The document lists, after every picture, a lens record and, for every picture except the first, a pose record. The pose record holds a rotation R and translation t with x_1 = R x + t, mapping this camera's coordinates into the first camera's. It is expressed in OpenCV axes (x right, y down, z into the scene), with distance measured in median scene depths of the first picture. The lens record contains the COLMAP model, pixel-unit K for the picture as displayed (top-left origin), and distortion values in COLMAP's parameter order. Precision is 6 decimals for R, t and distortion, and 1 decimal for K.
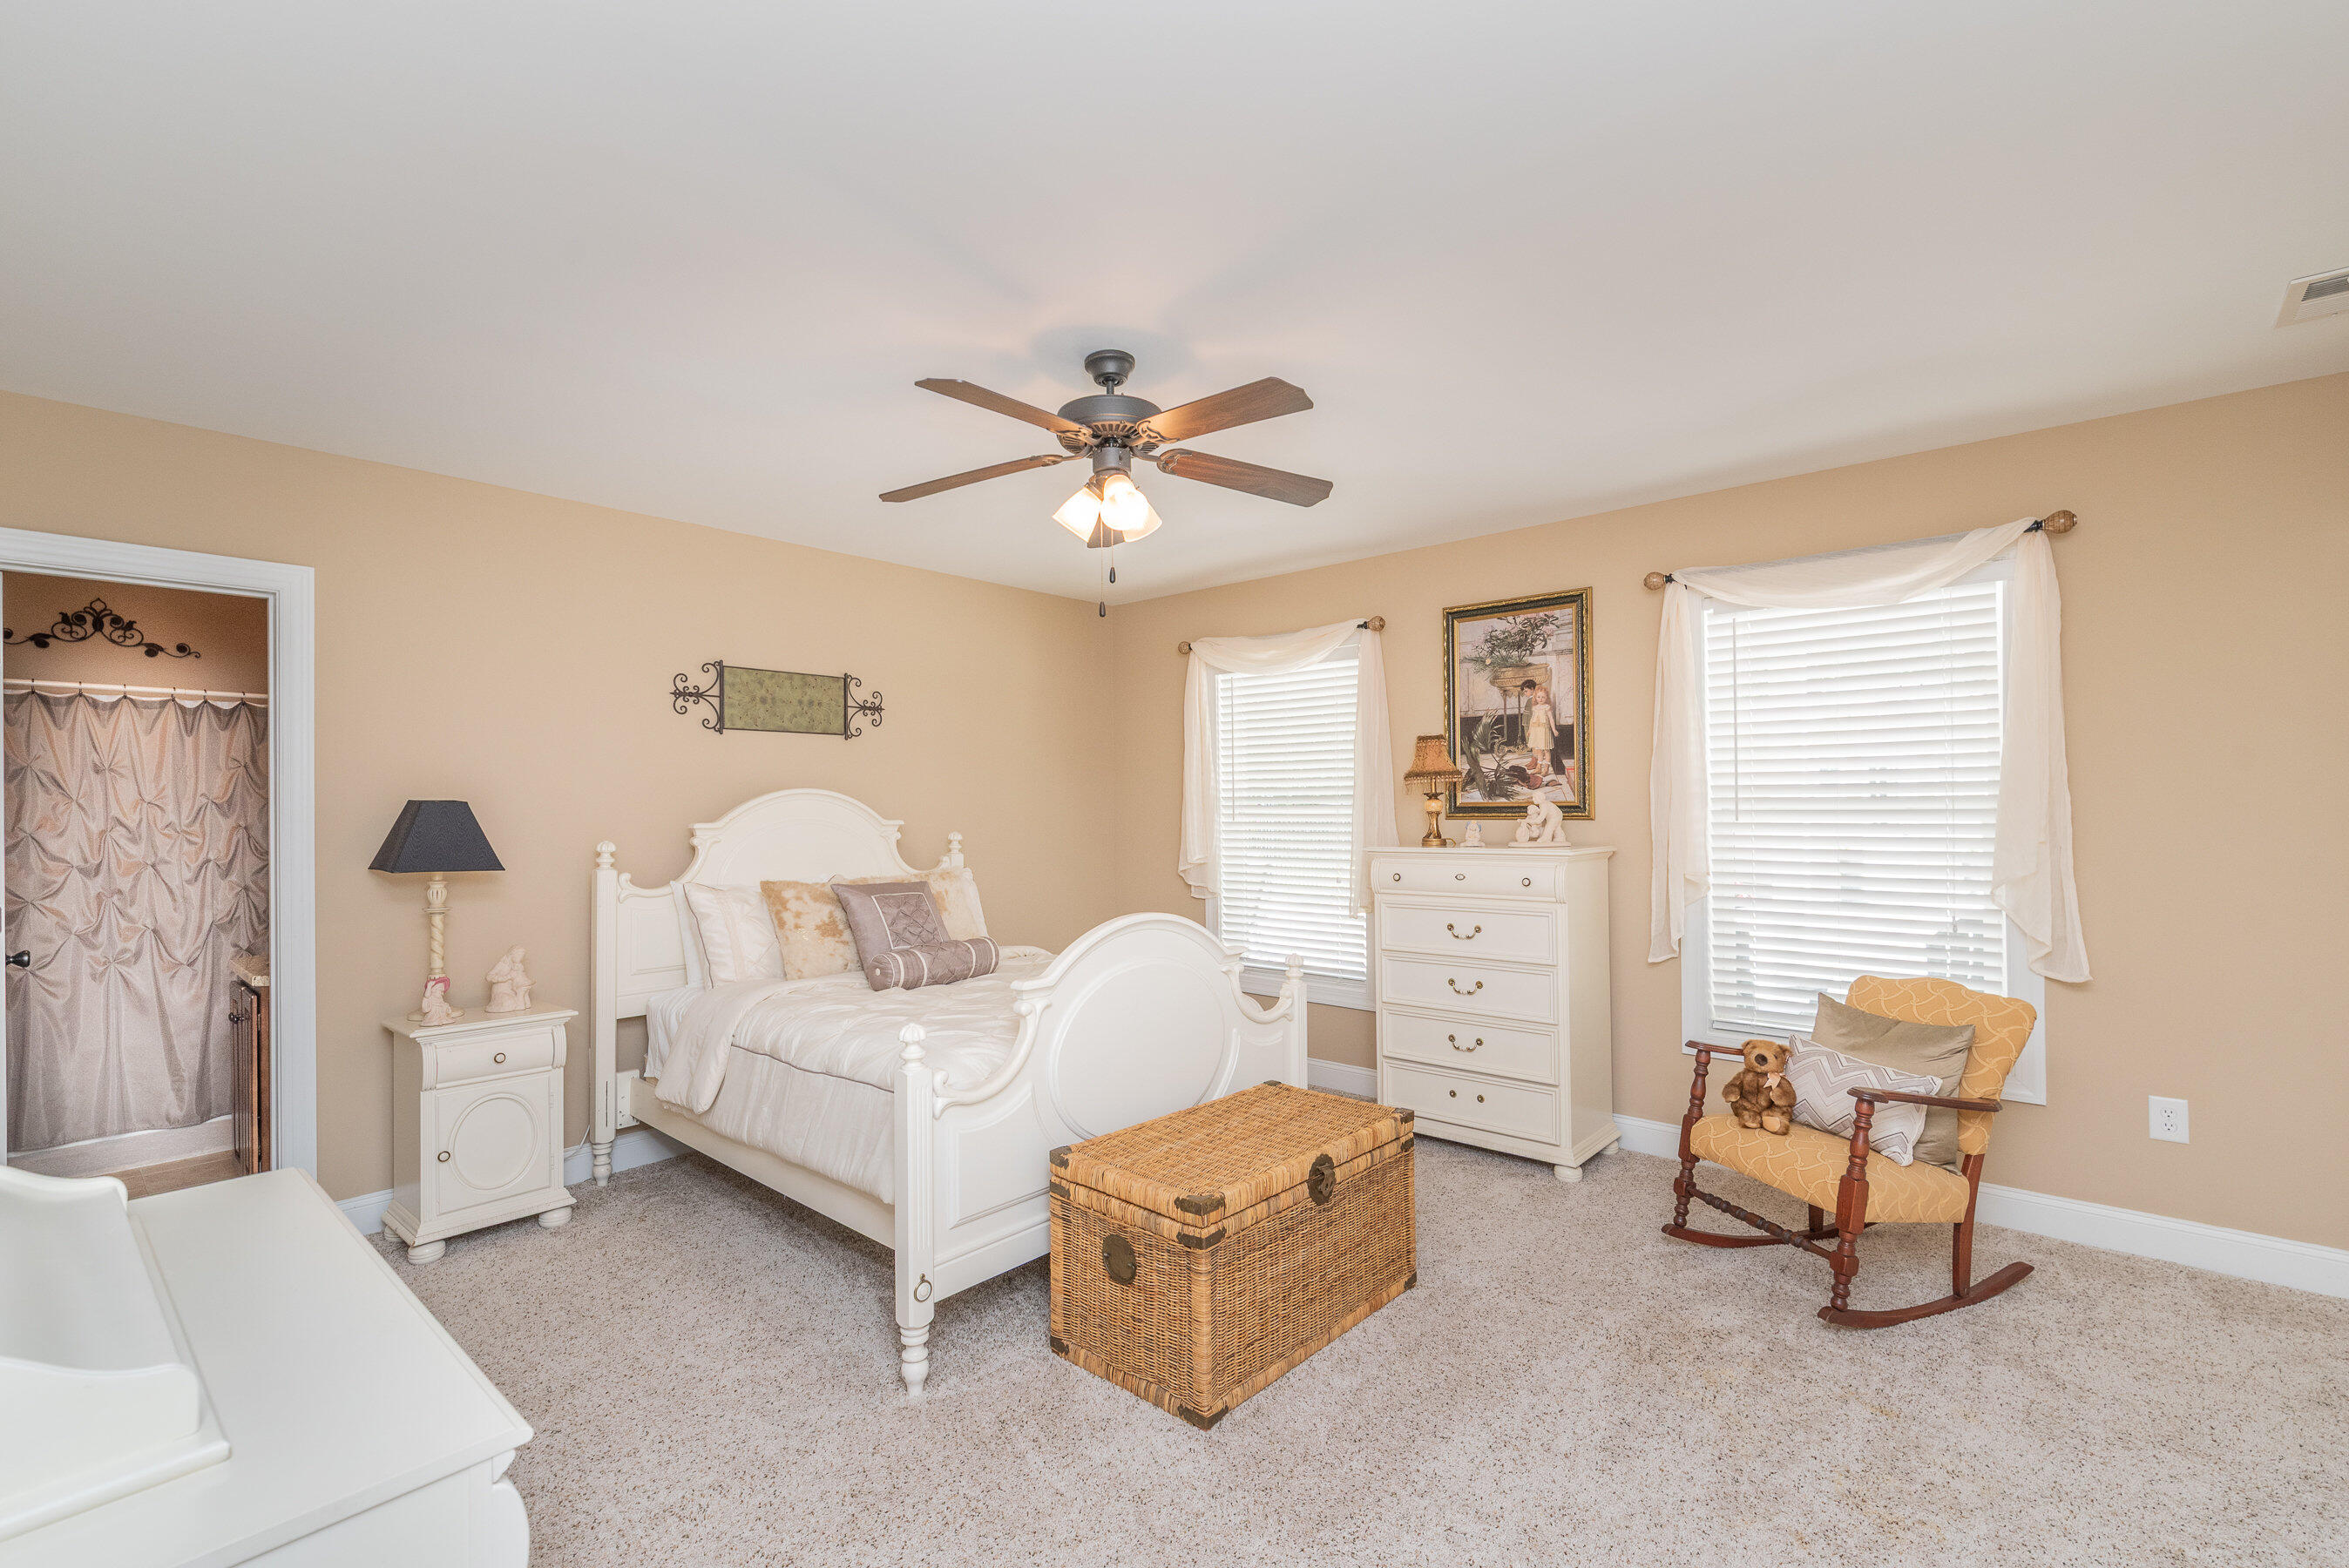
lens RADIAL K [[1024.8, 0, 1179.9], [0, 1024.8, 796.8], [0, 0, 1]] dist [-0.000381, 0.000267]
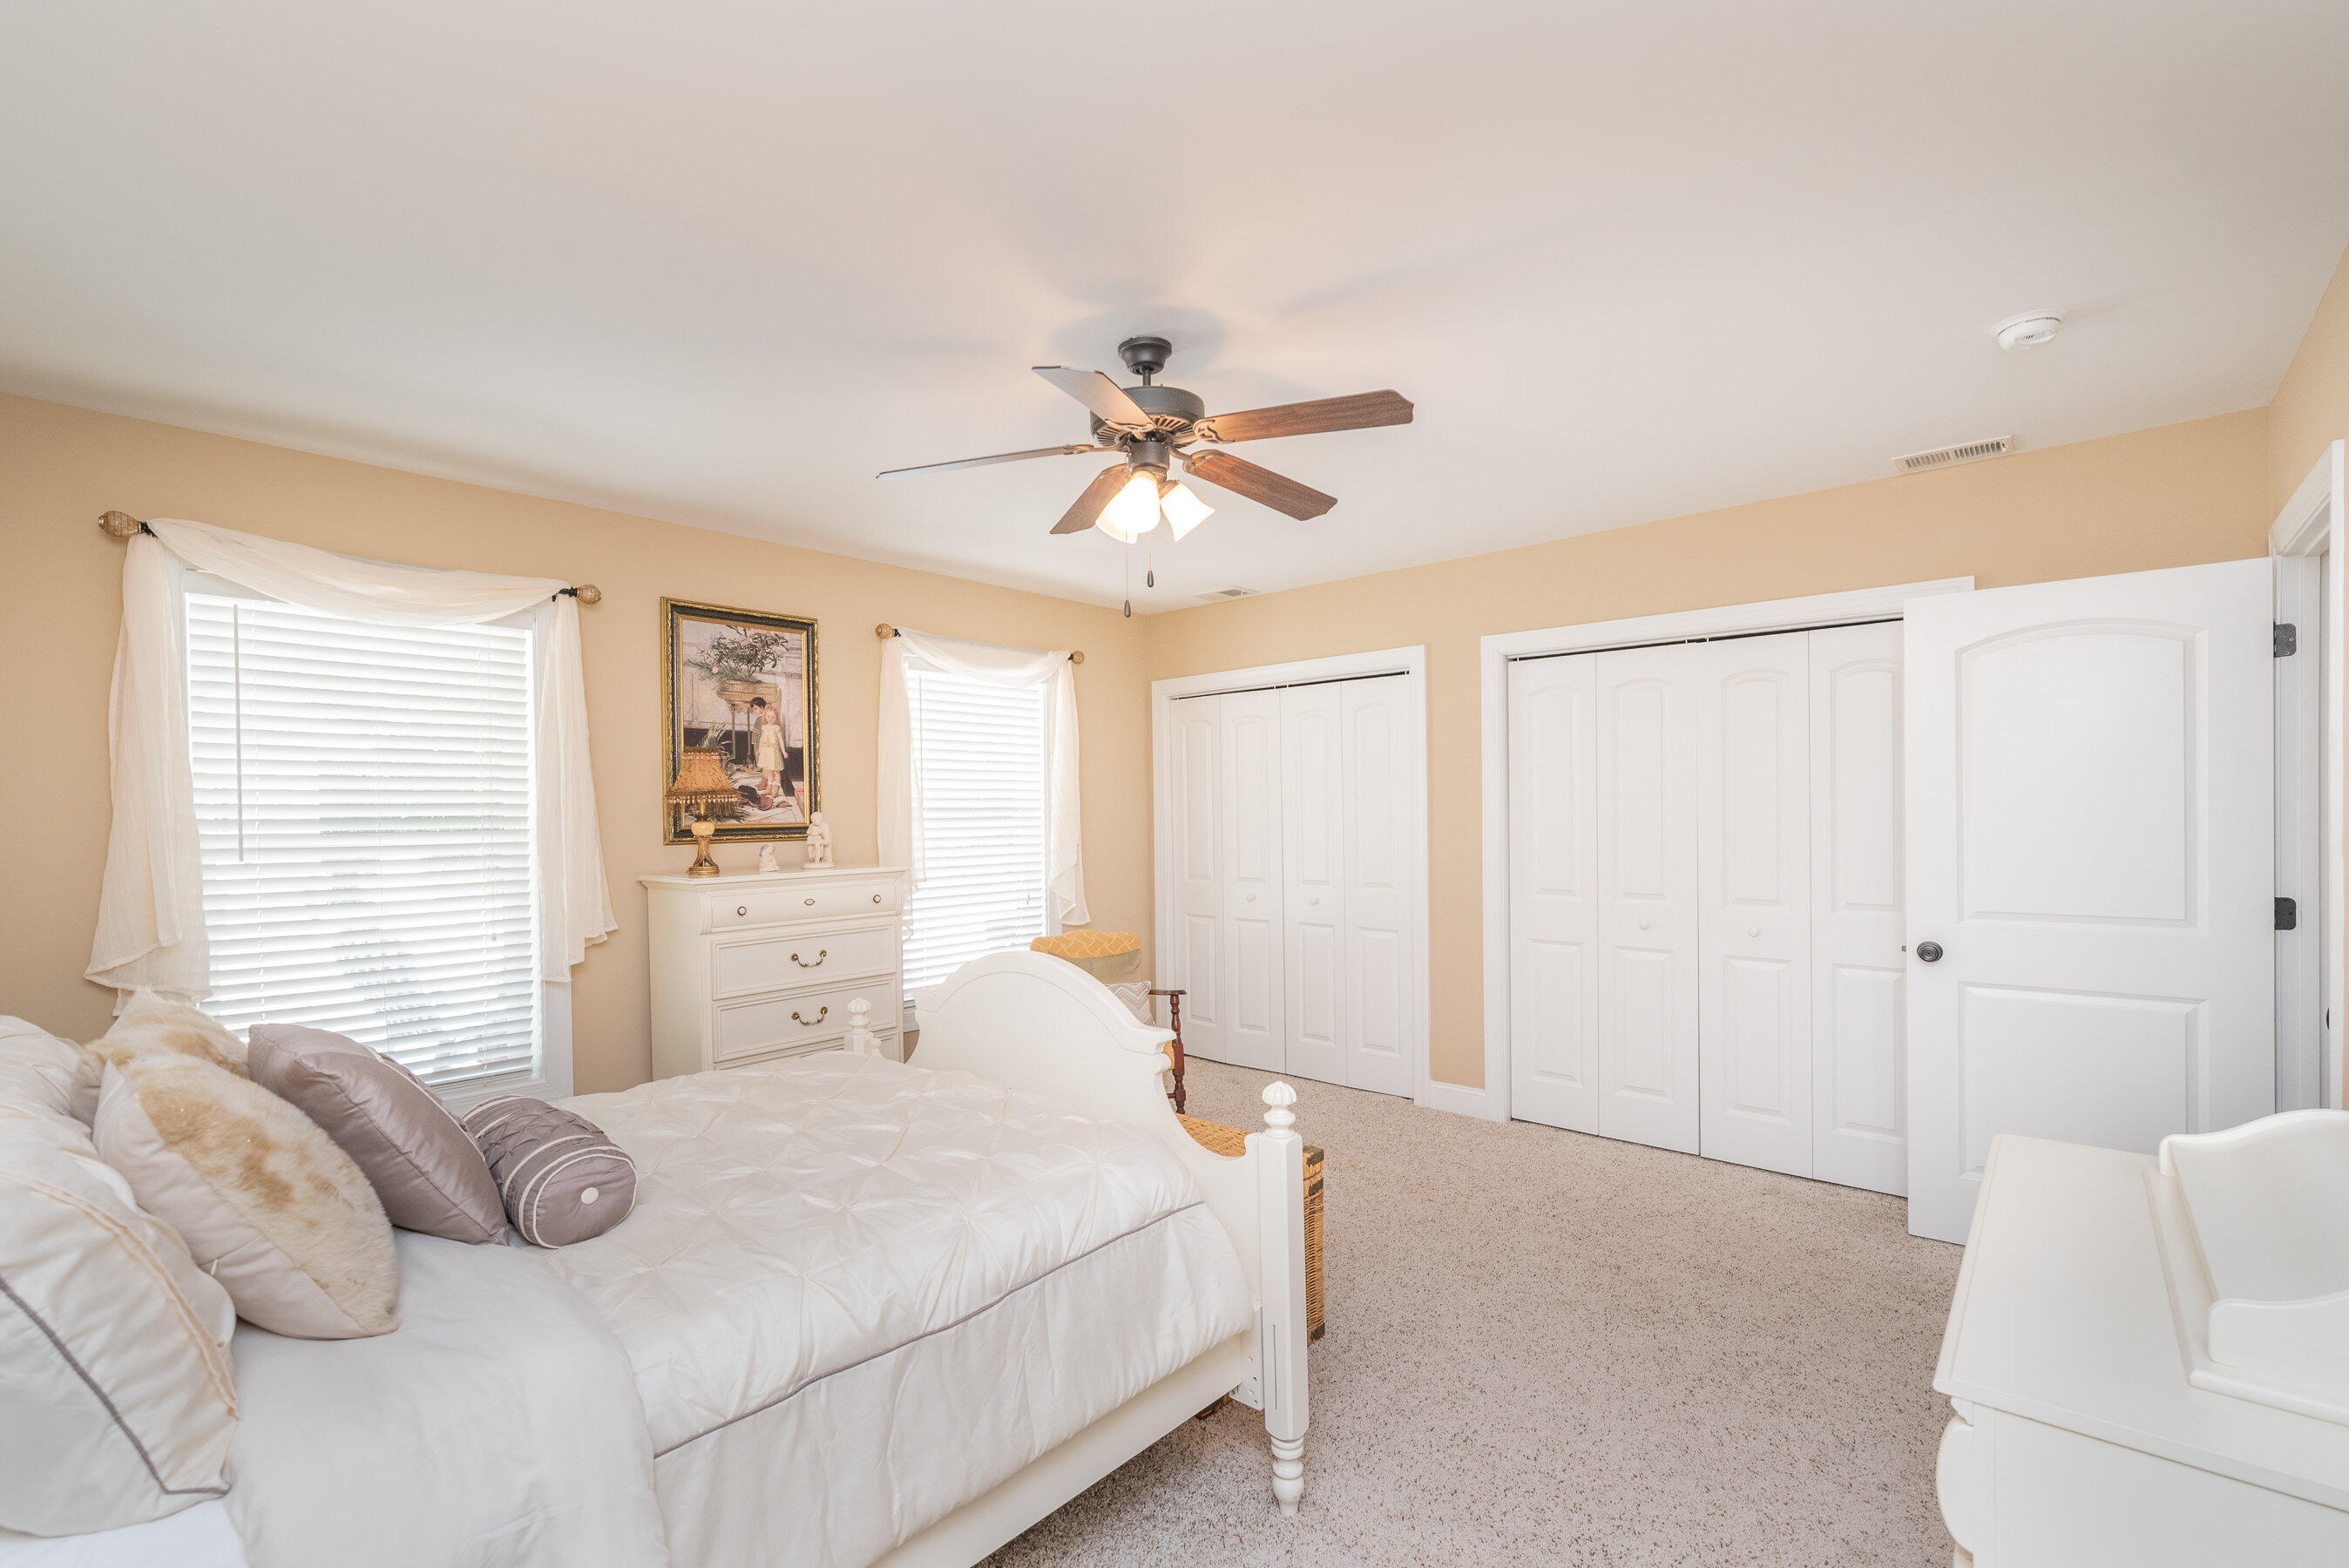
lens RADIAL K [[1024.8, 0, 1179.9], [0, 1024.8, 796.8], [0, 0, 1]] dist [-0.000381, 0.000267]
pose [[0.003570, 0.023638, 0.999714, -0.622690], [0.008235, 0.999686, -0.023667, 0.005848], [-0.999960, 0.008317, 0.003375, 0.600232]]
